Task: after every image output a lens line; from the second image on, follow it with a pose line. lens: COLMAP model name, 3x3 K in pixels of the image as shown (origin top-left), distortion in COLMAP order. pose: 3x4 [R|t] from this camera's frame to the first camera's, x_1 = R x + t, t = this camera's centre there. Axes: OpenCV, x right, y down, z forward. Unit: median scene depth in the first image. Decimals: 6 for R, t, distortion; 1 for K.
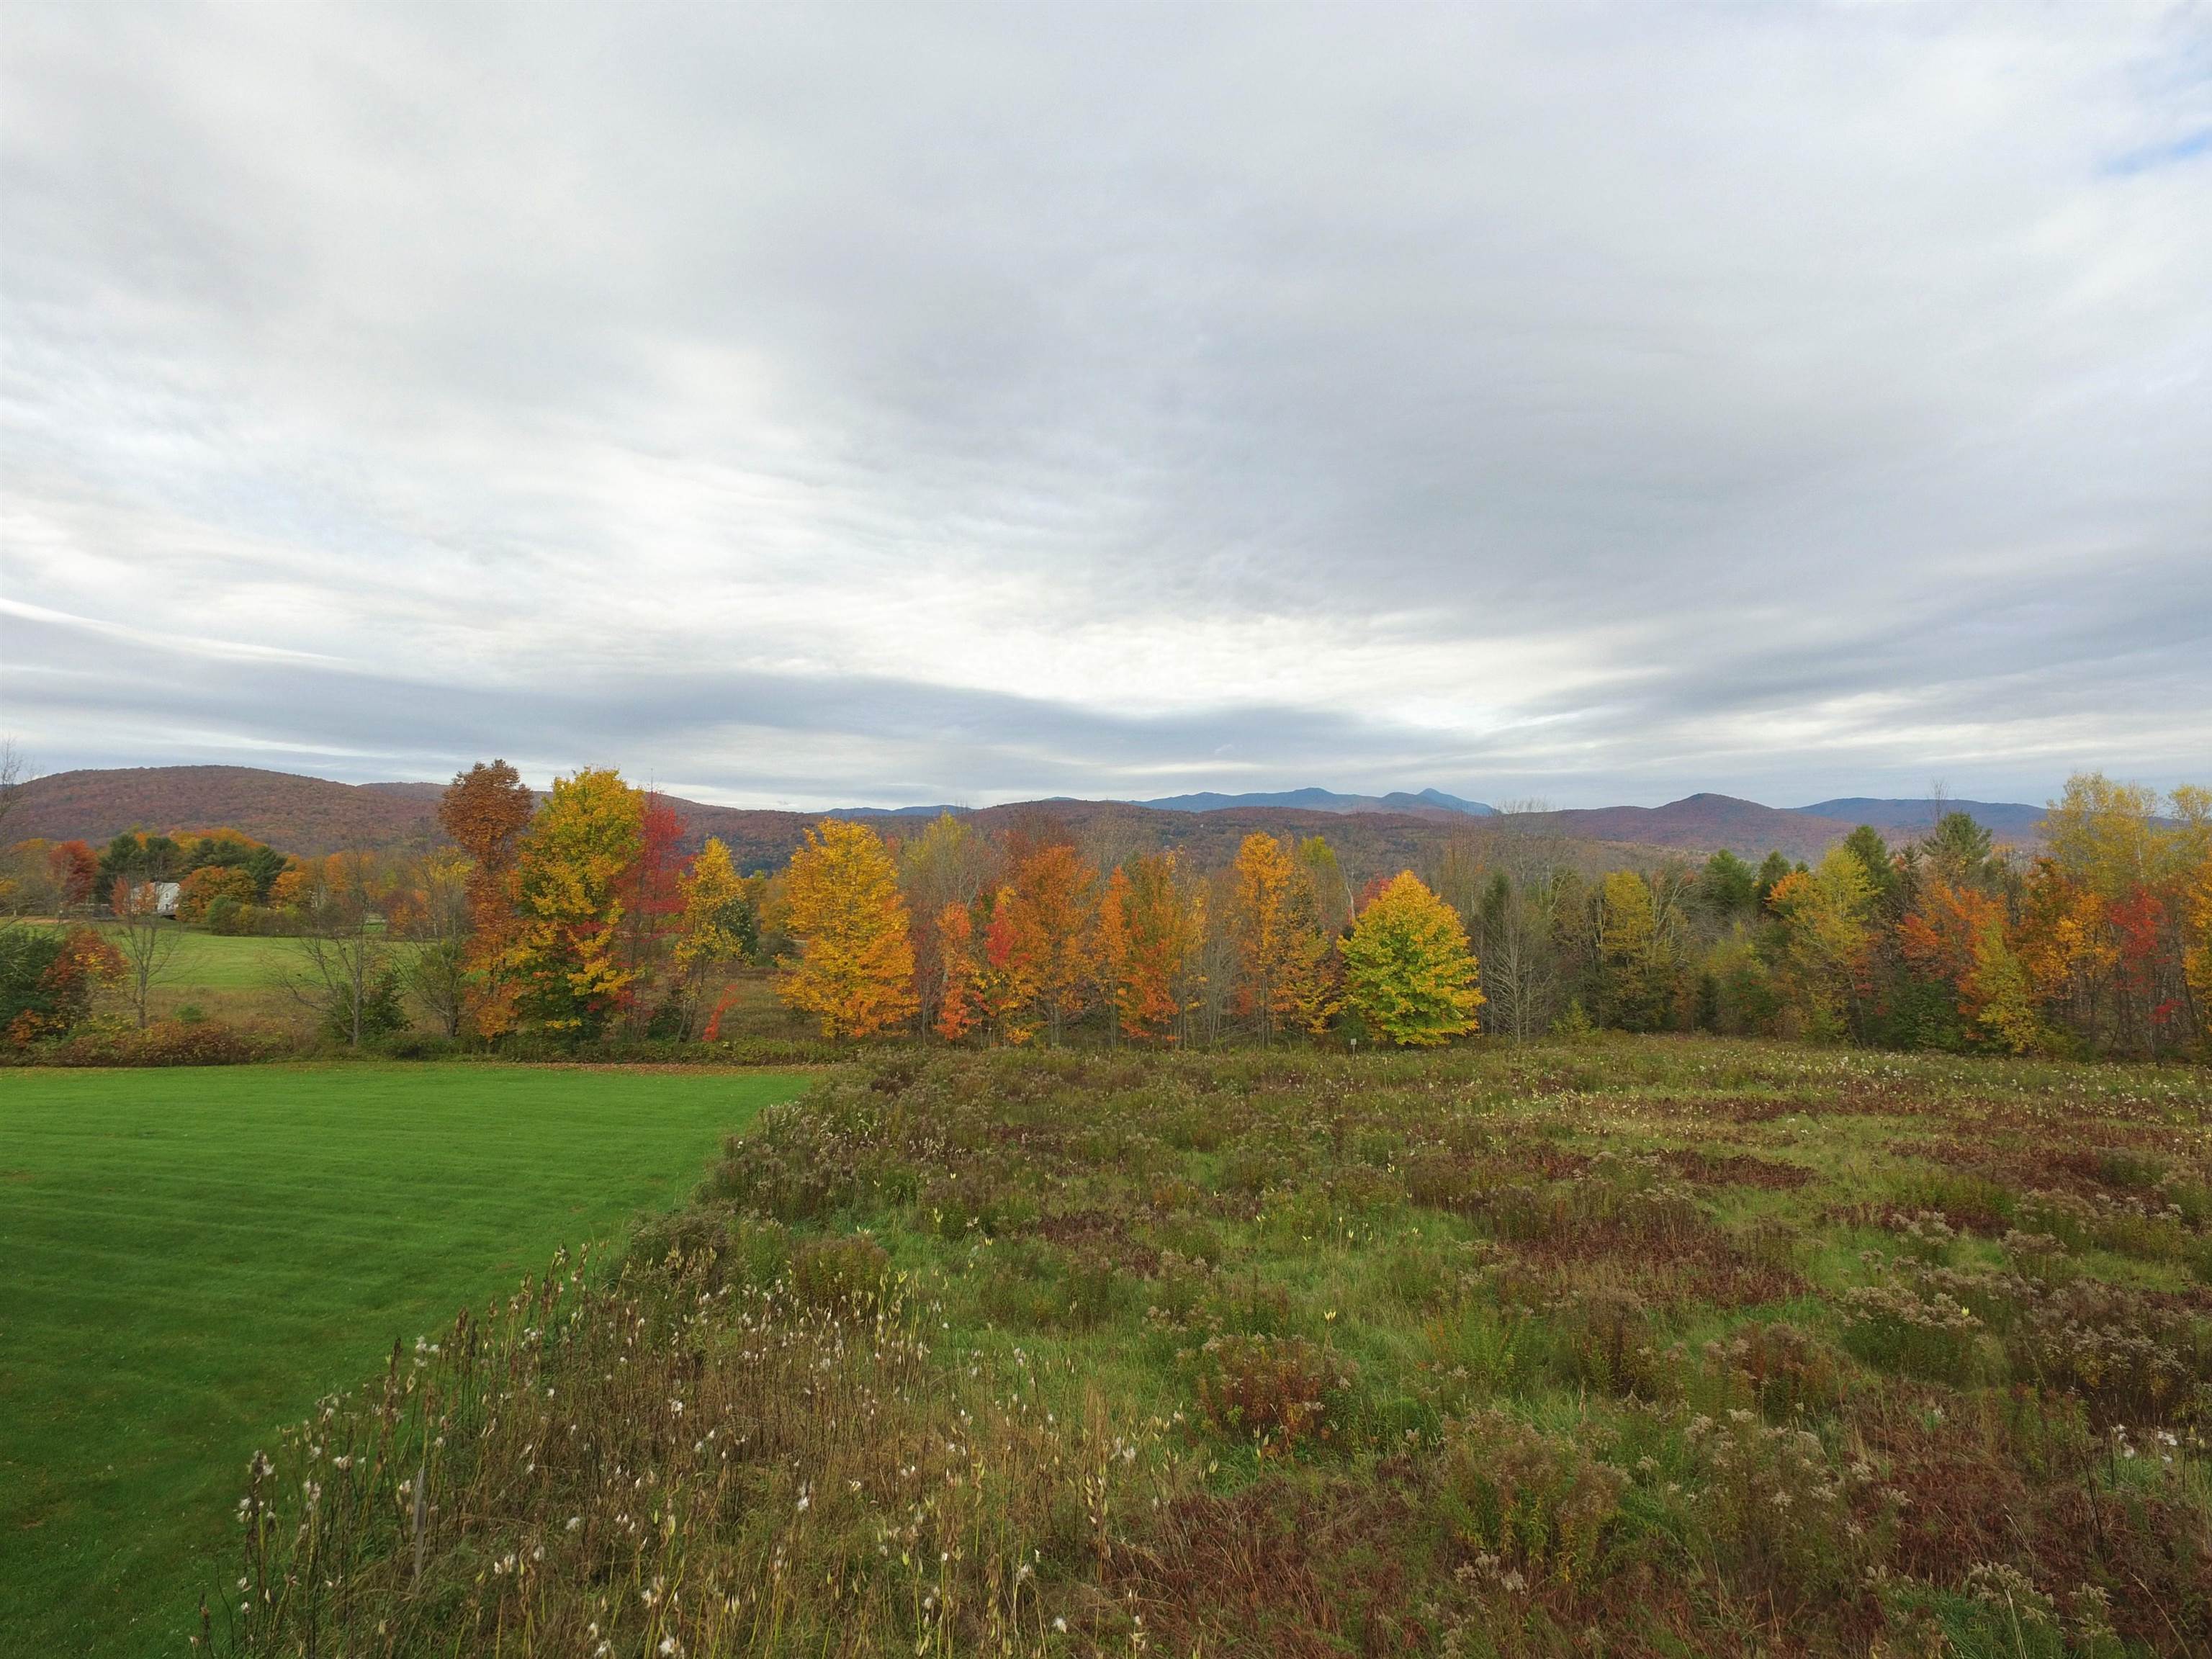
lens RADIAL K [[1282.5, 0, 1103.8], [0, 1282.5, 829.4], [0, 0, 1]] dist [-0.017040, 0.016557]
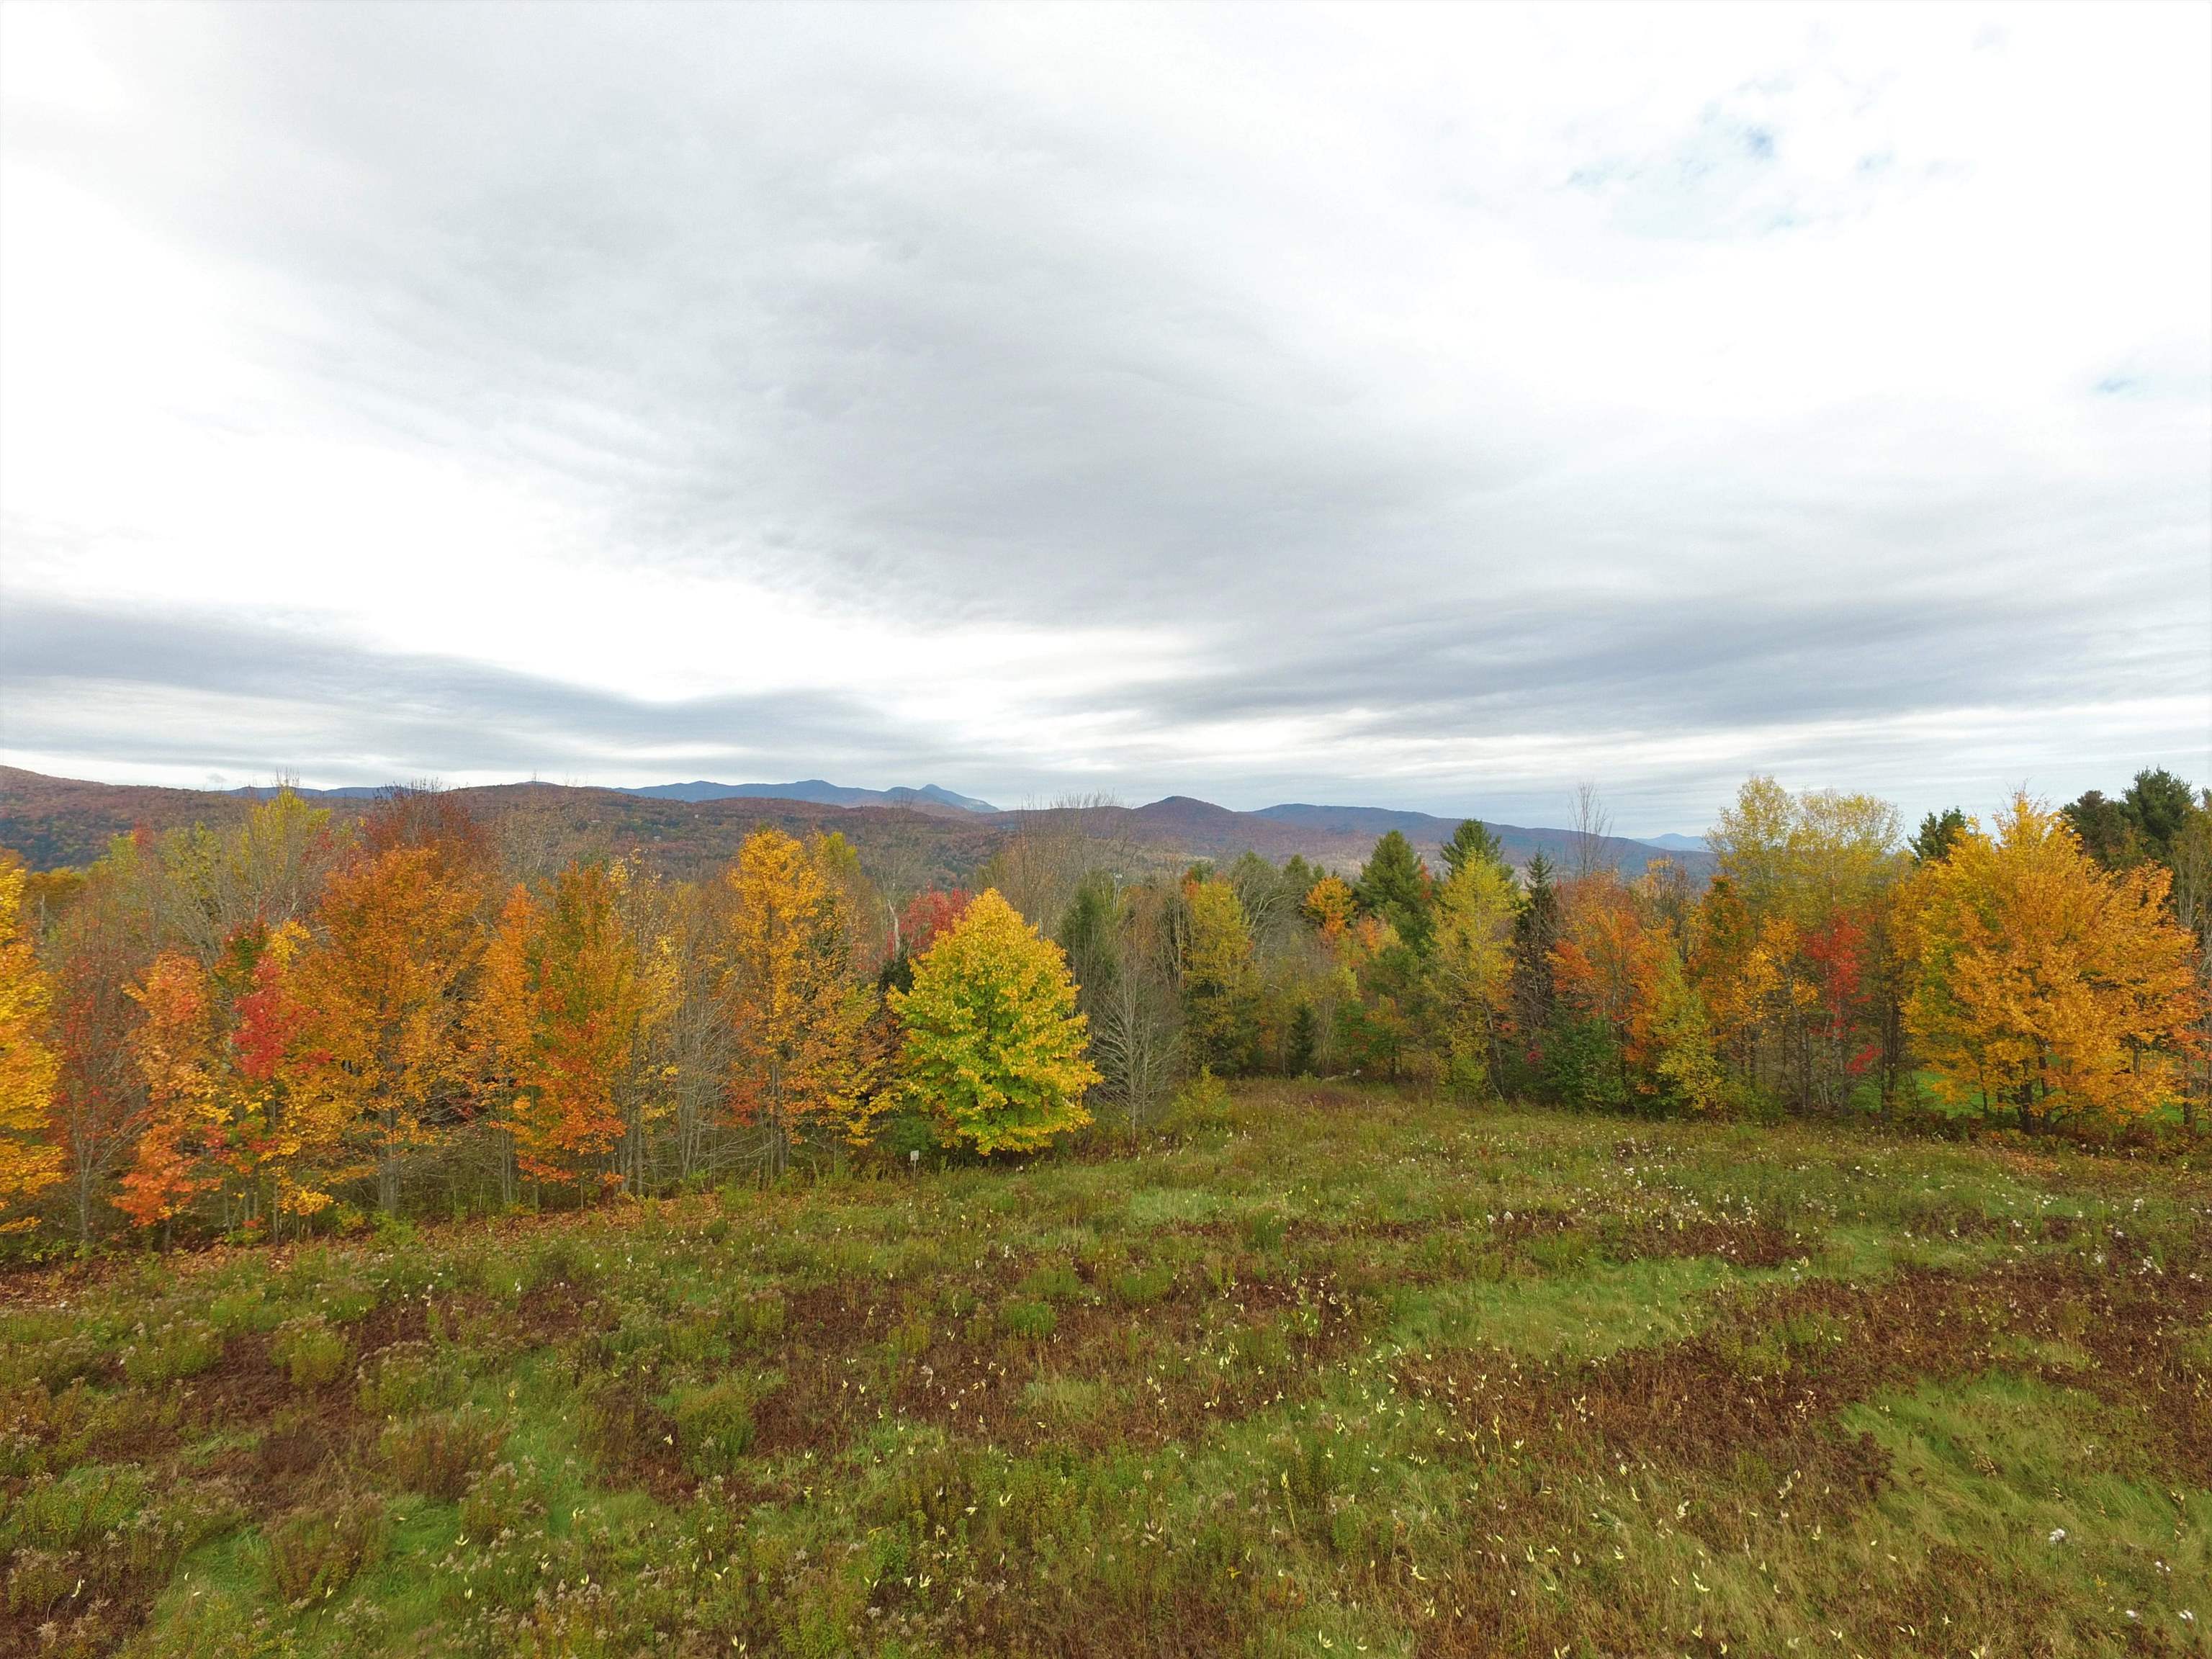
lens RADIAL K [[1284.3, 0, 1104.8], [0, 1284.3, 829.9], [0, 0, 1]] dist [-0.019826, 0.020636]
pose [[0.926879, 0.017524, 0.374951, 0.039632], [-0.019613, 0.999806, 0.001755, -0.001989], [-0.374847, -0.008981, 0.927043, 0.378892]]
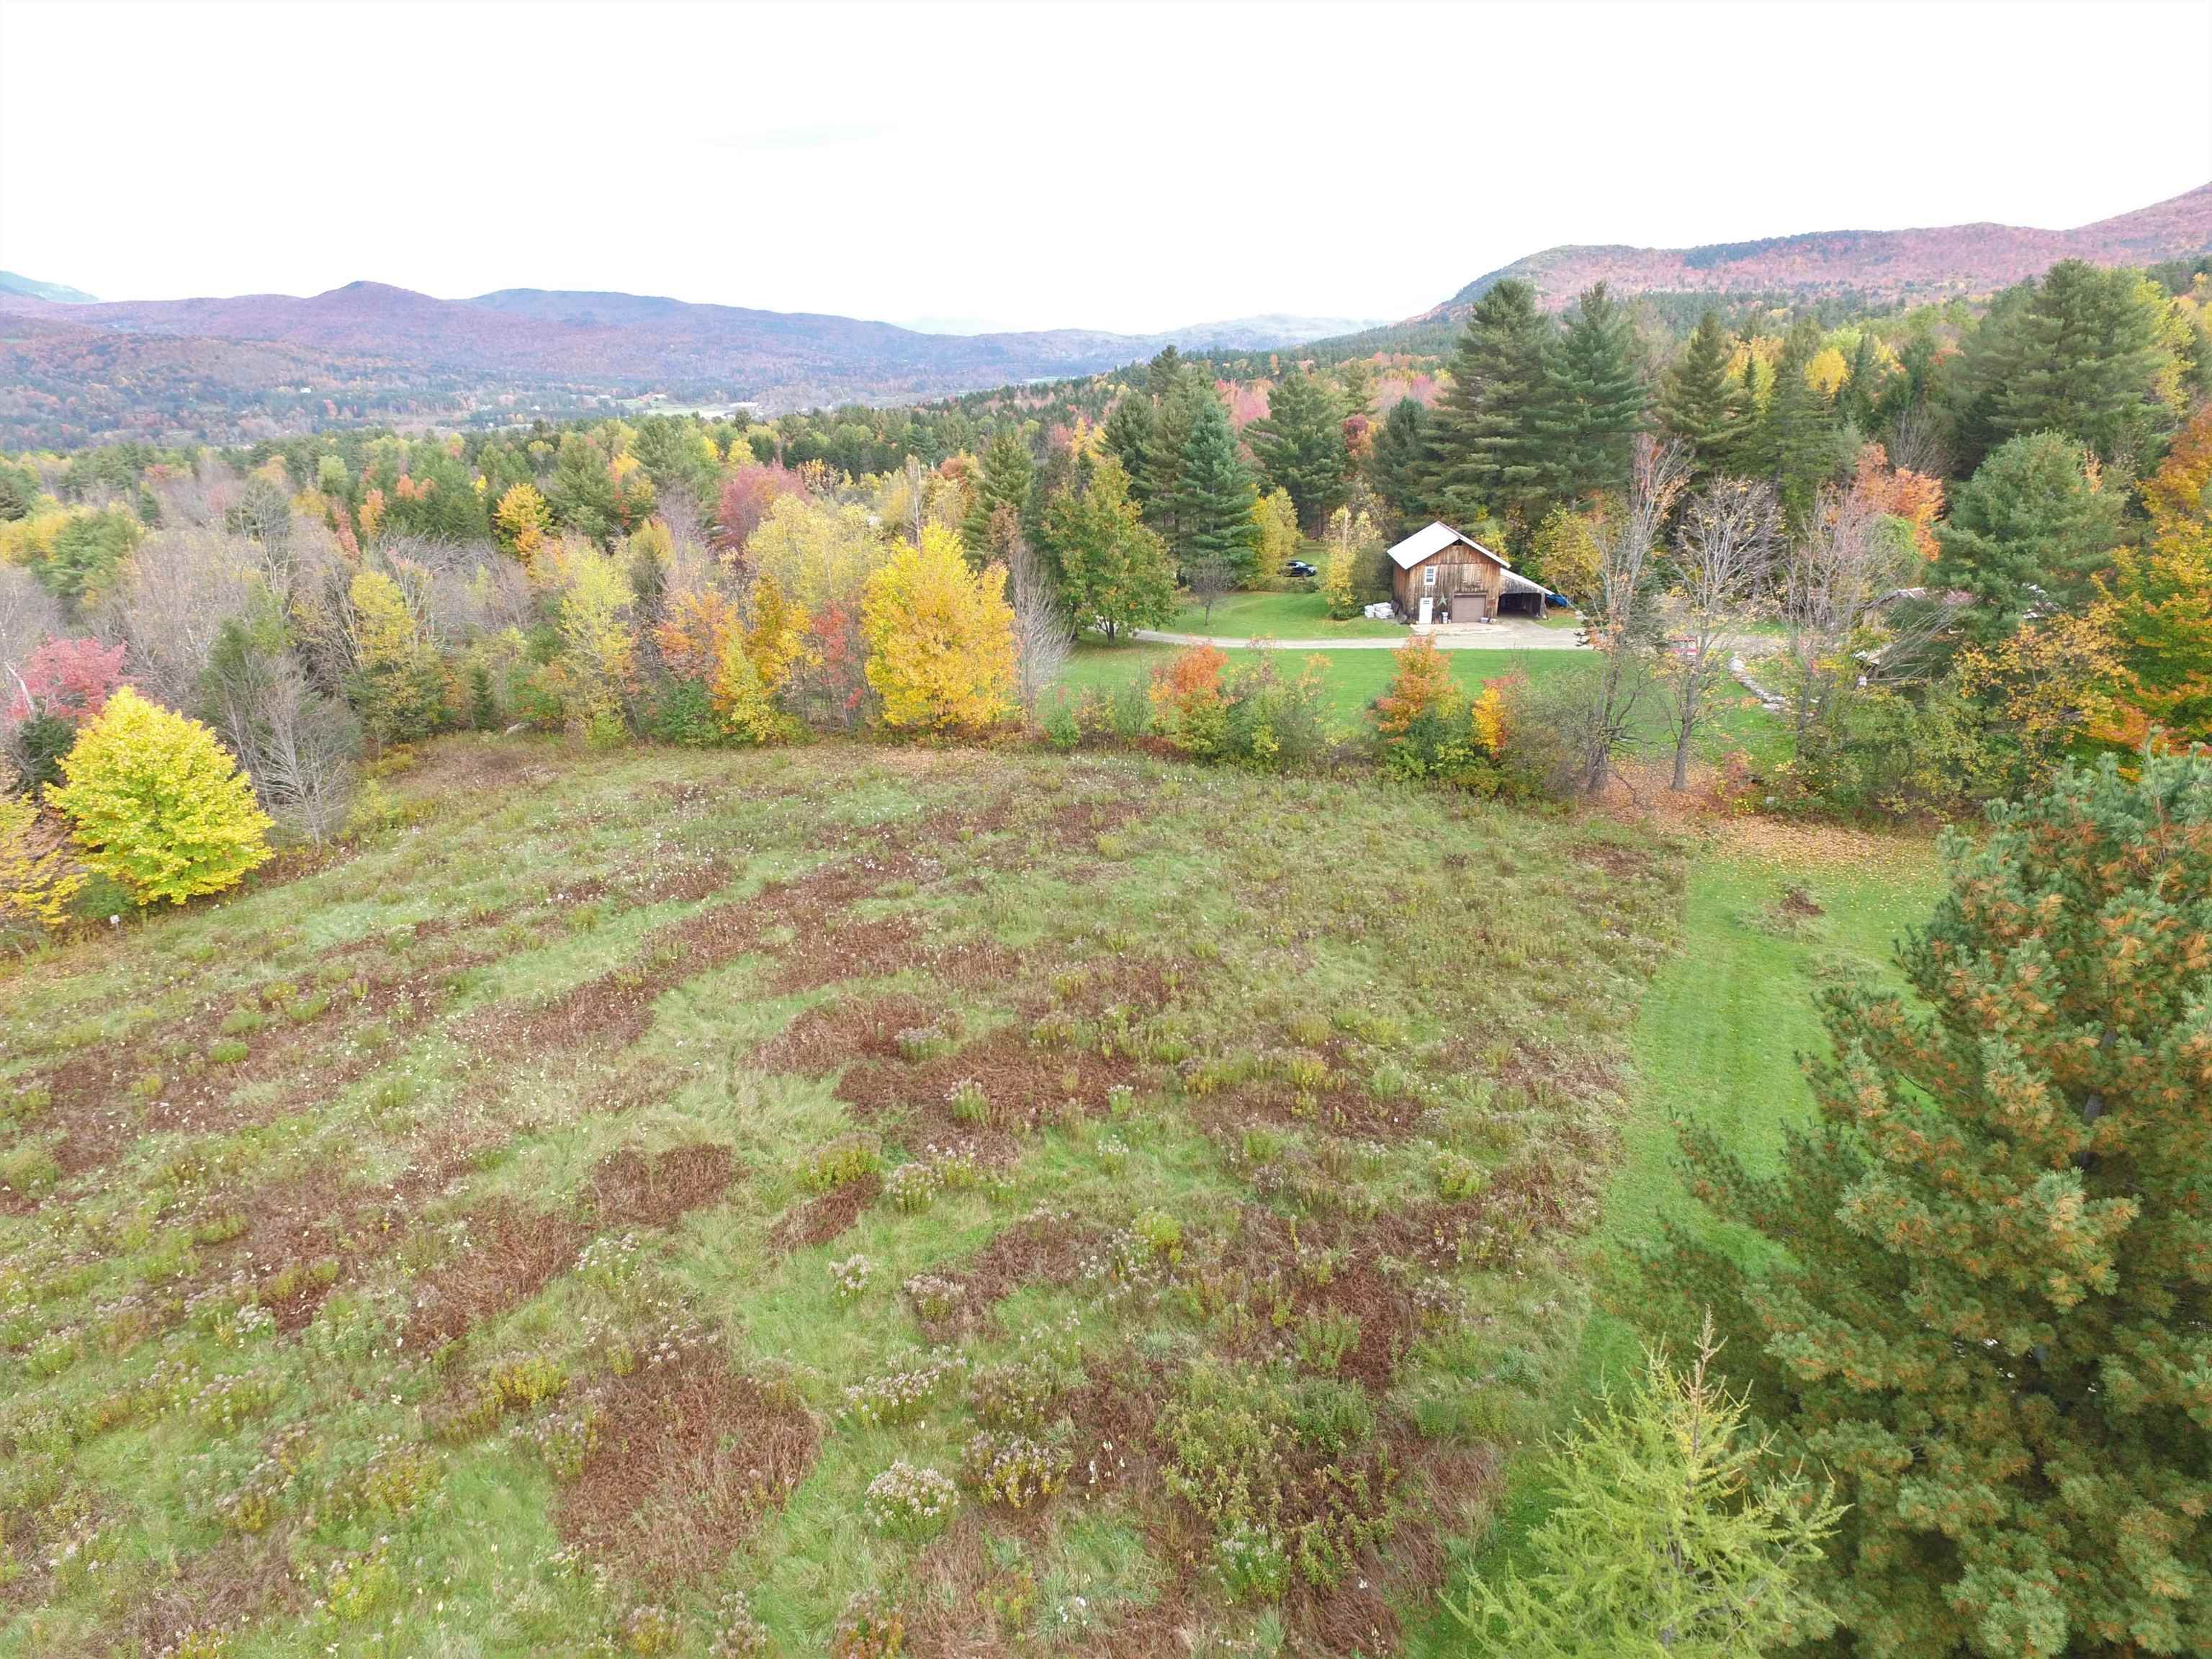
lens RADIAL K [[1284.3, 0, 1104.8], [0, 1284.3, 829.9], [0, 0, 1]] dist [-0.019826, 0.020636]
pose [[0.598011, -0.296097, 0.744788, -0.020728], [-0.000201, 0.929201, 0.369574, -0.200098], [-0.801488, -0.221159, 0.555613, 0.046177]]
